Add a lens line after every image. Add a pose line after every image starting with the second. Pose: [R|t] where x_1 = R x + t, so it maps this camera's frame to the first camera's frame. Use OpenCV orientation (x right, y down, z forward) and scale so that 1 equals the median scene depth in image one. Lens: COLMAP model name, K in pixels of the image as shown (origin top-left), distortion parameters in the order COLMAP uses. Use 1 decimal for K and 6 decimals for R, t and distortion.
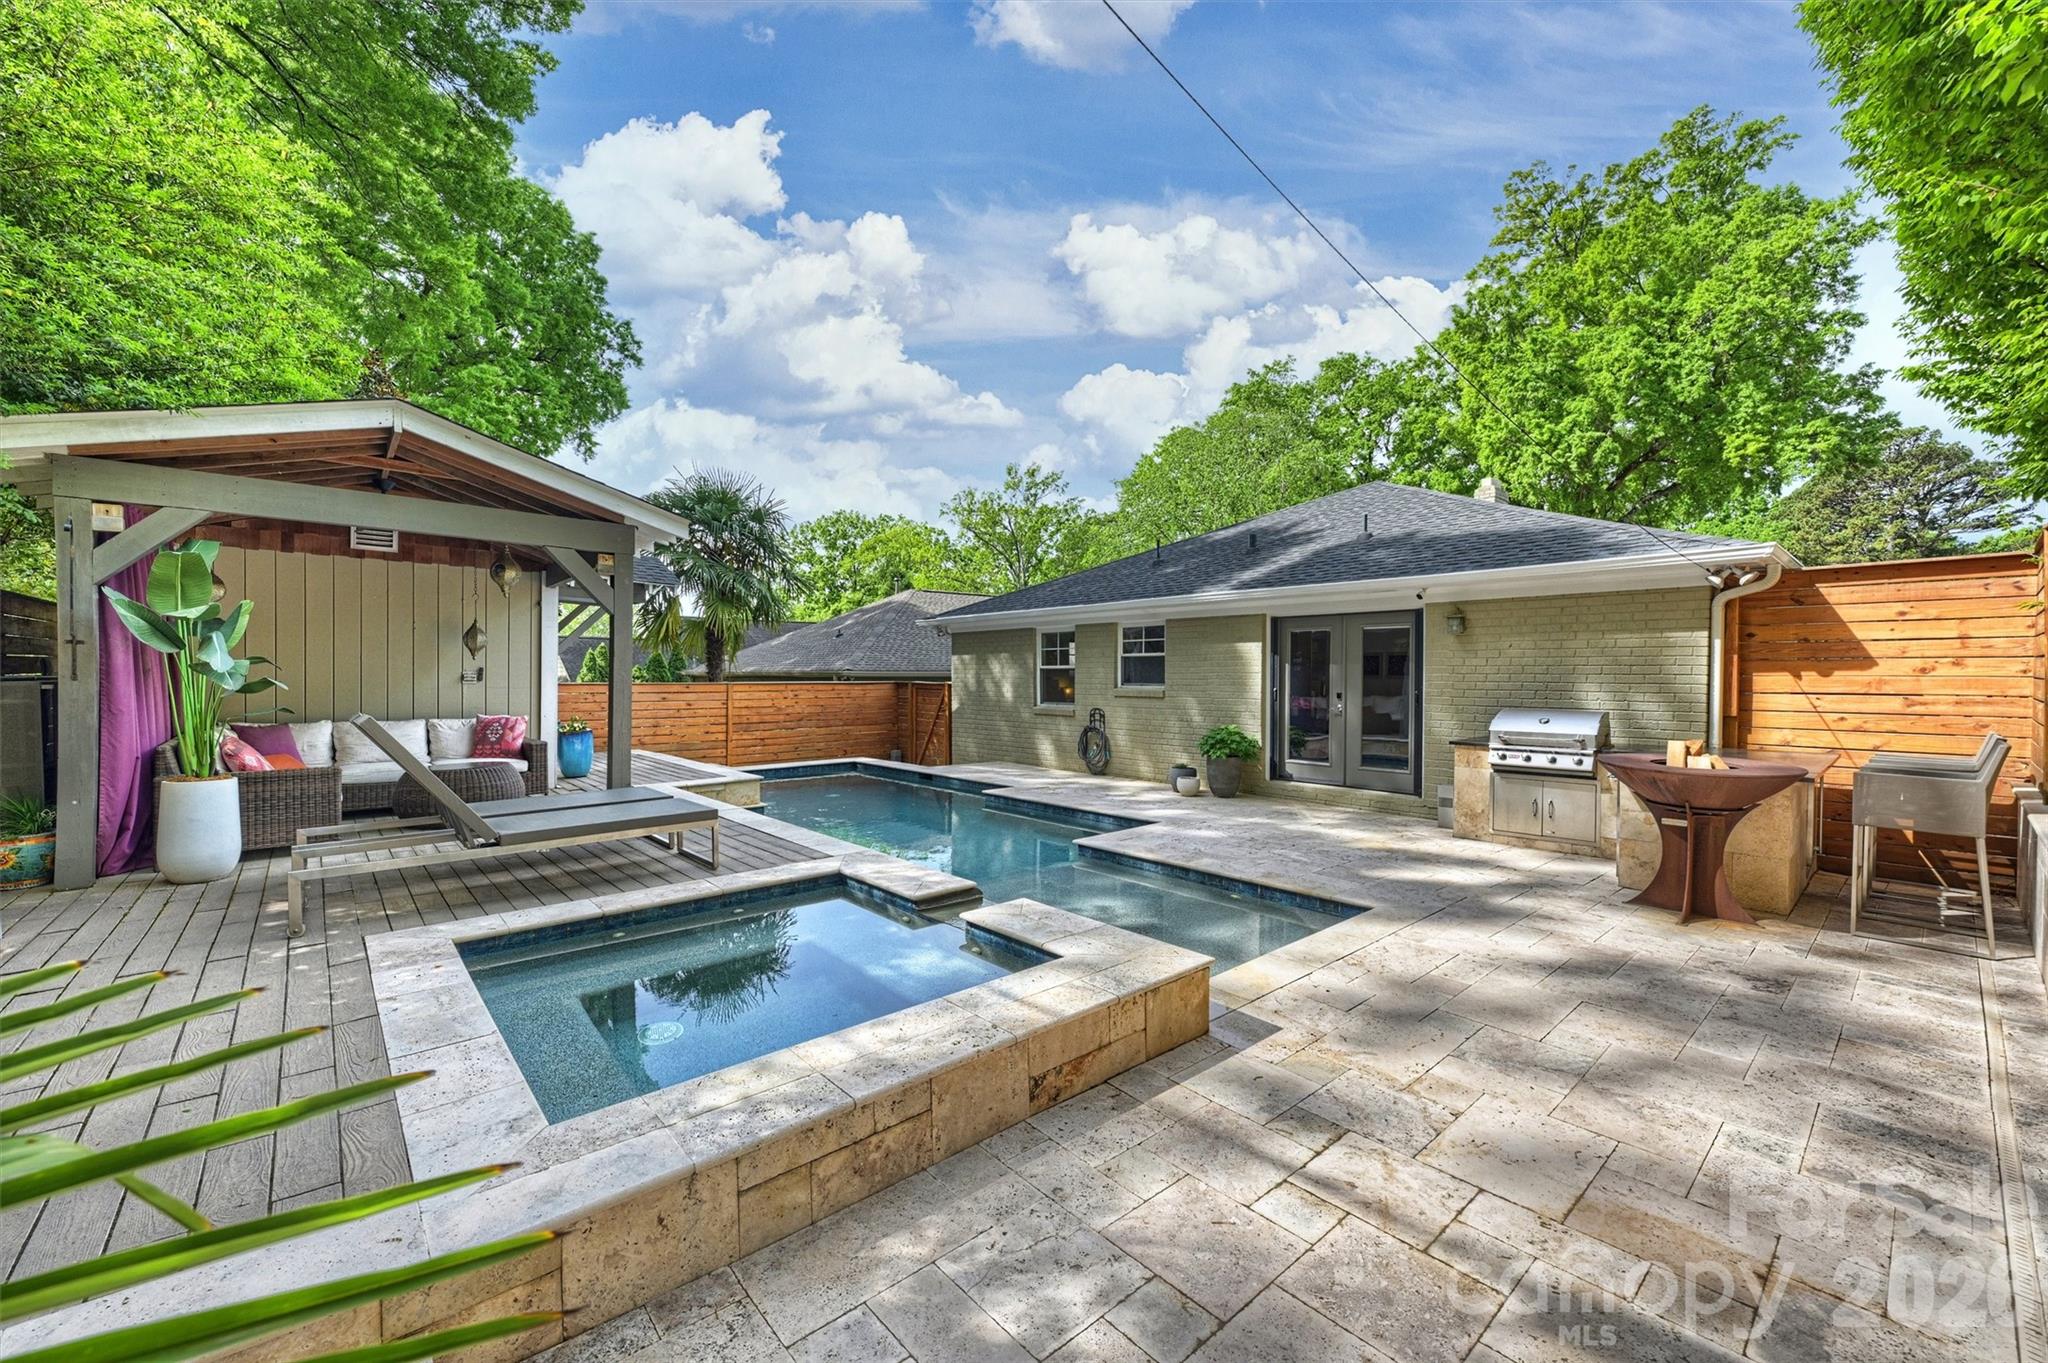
lens RADIAL K [[811.5, 0, 1013.9], [0, 811.5, 684.3], [0, 0, 1]] dist [0.000625, -0.000735]
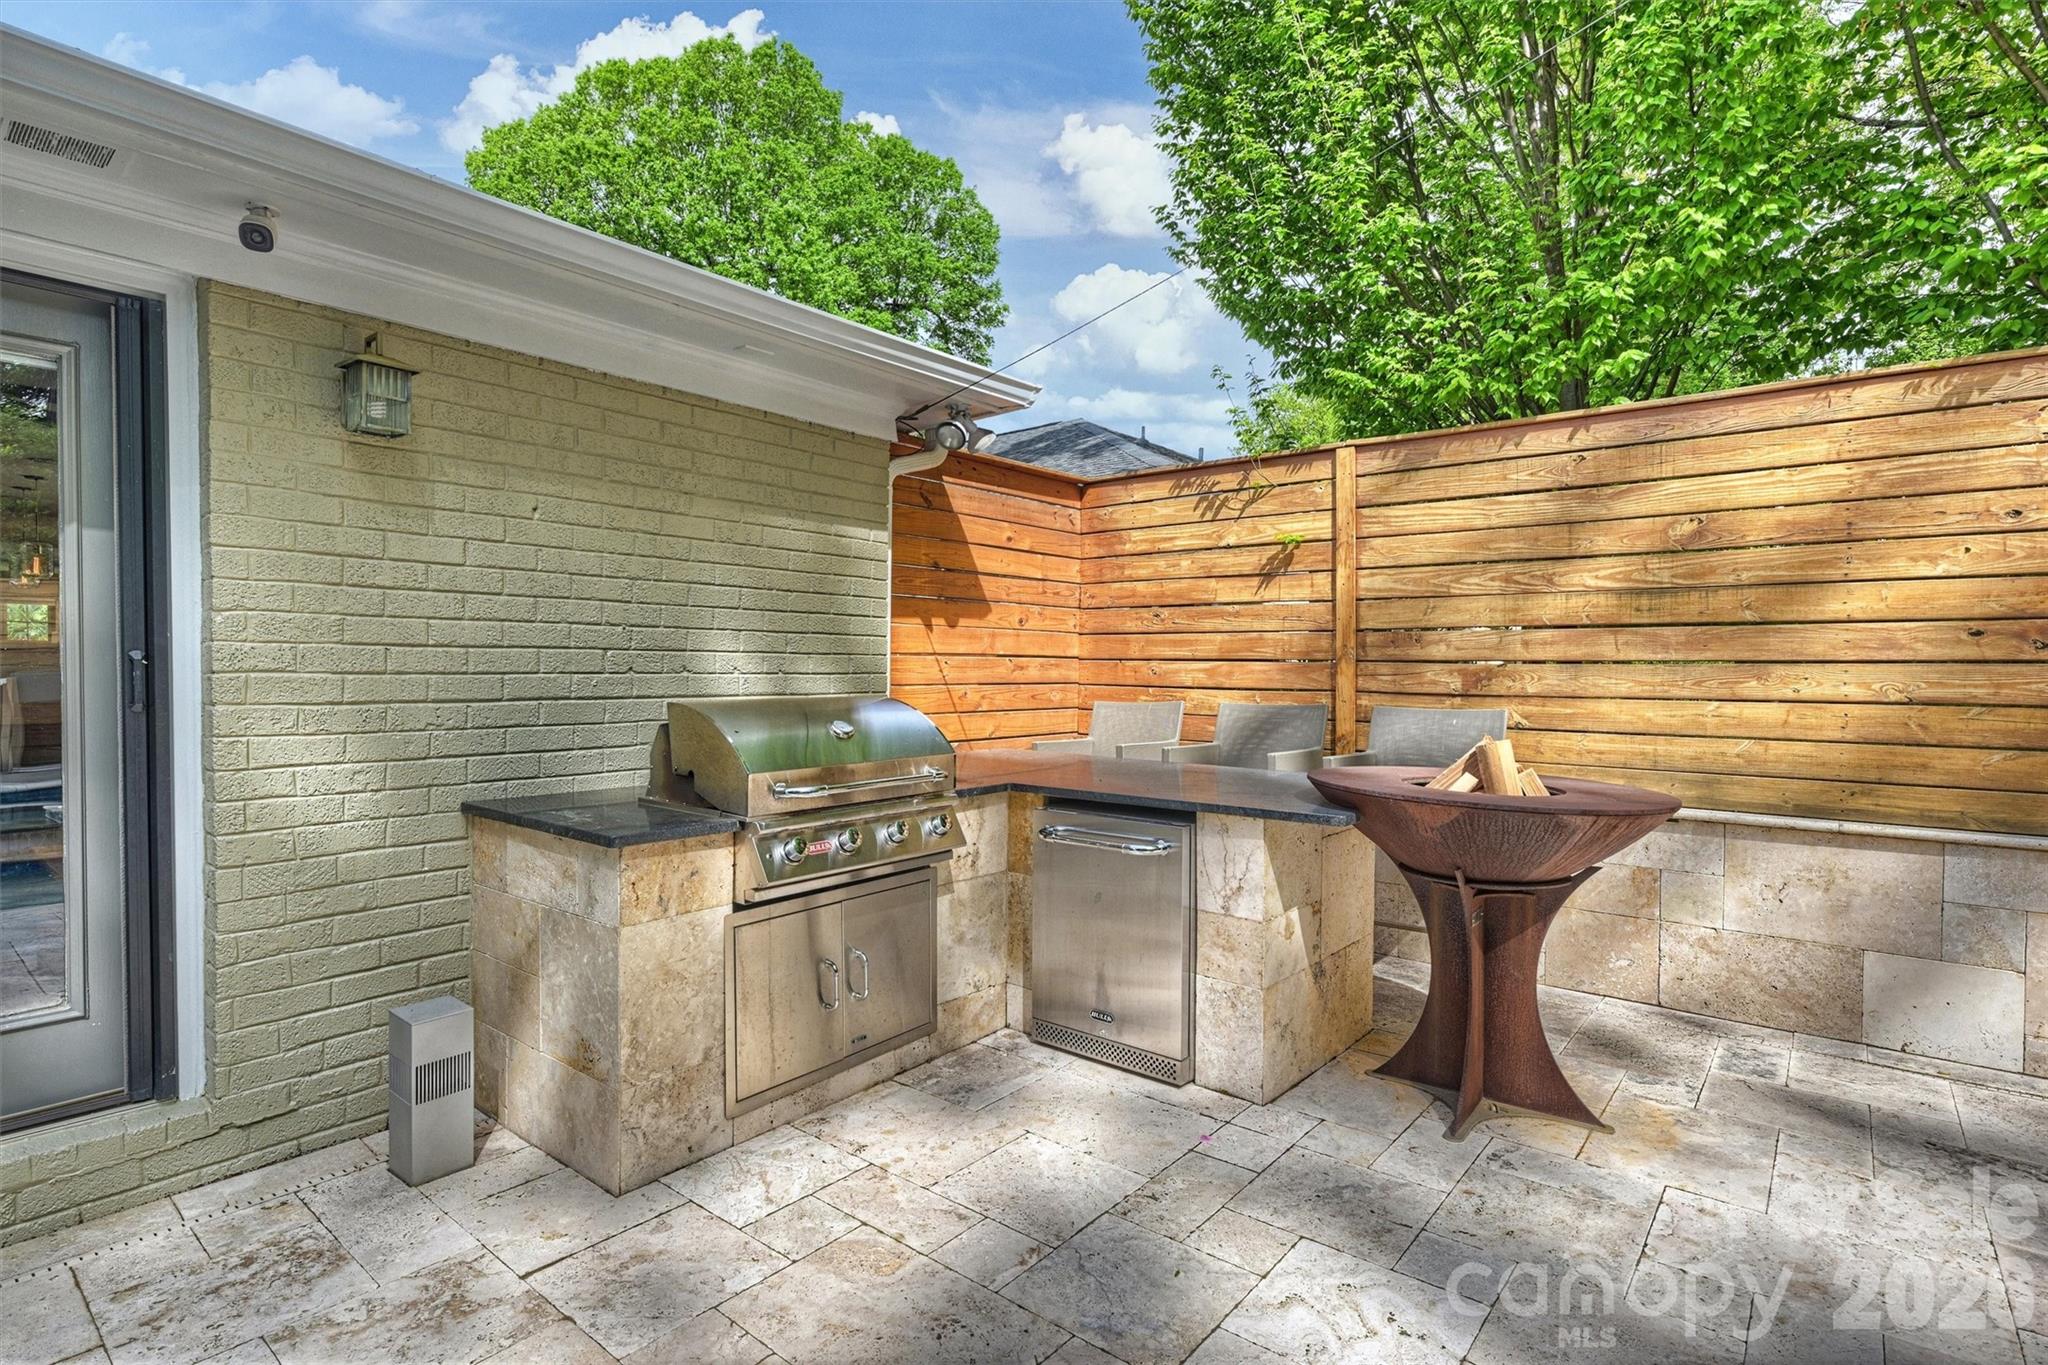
lens RADIAL K [[971.7, 0, 1022.7], [0, 971.7, 686.0], [0, 0, 1]] dist [-0.003371, -0.000827]
pose [[-0.153309, -0.023389, 0.987901, 0.160978], [0.009930, 0.999633, 0.025207, 0.011551], [-0.988128, 0.013675, -0.153021, 0.692599]]
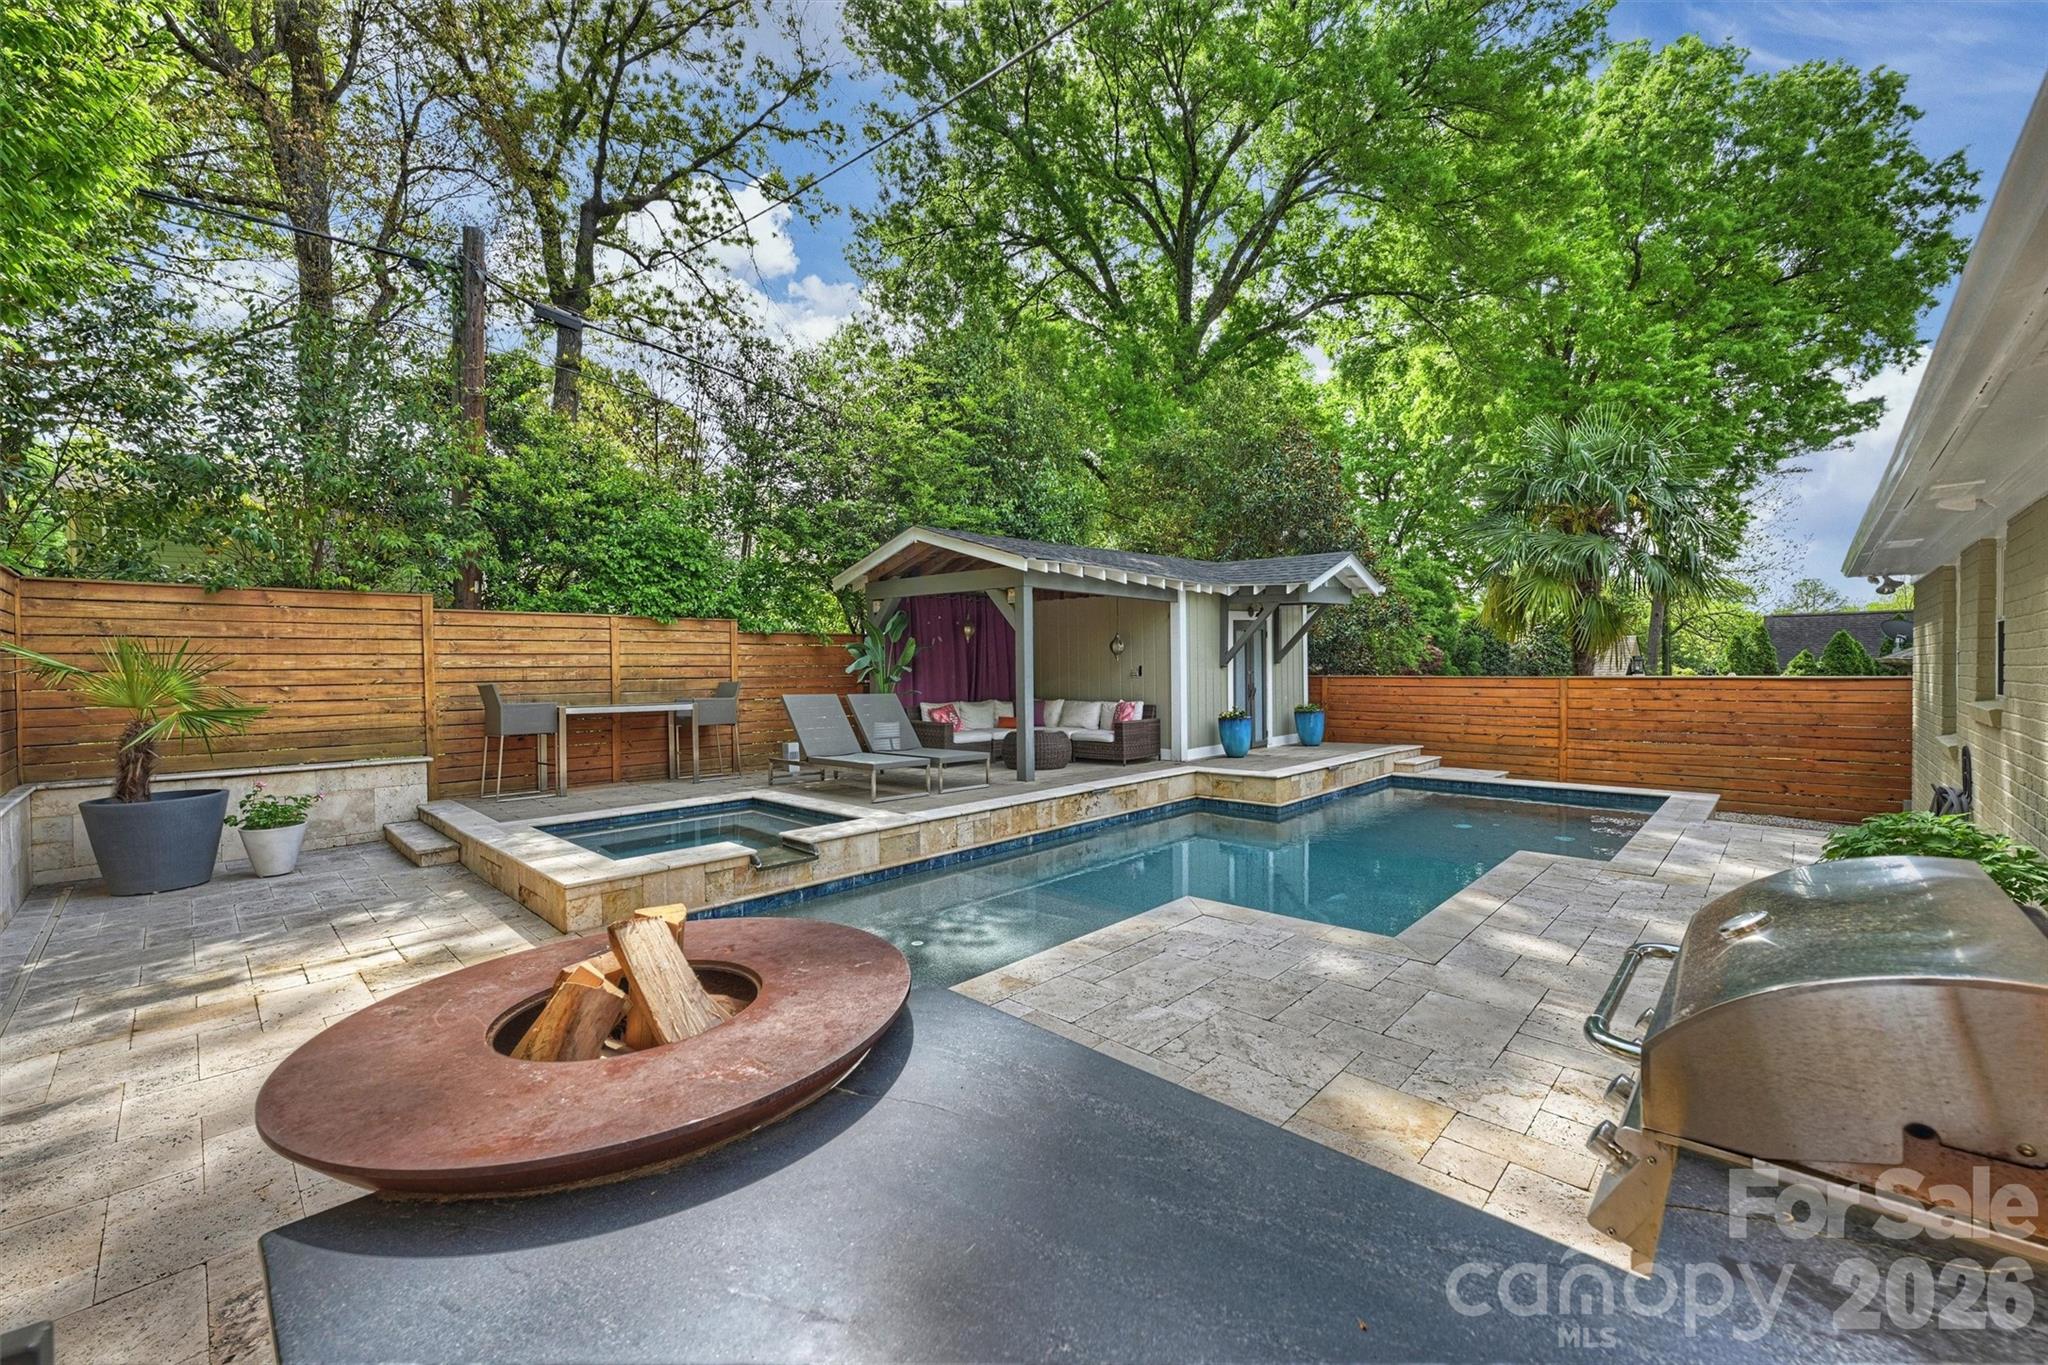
lens RADIAL K [[811.5, 0, 1022.0], [0, 811.5, 676.3], [0, 0, 1]] dist [0.000625, -0.000735]
pose [[0.087014, 0.008827, -0.996168, 0.585426], [-0.001734, 0.999961, 0.008709, -0.012375], [0.996206, 0.000970, 0.087026, 0.569589]]
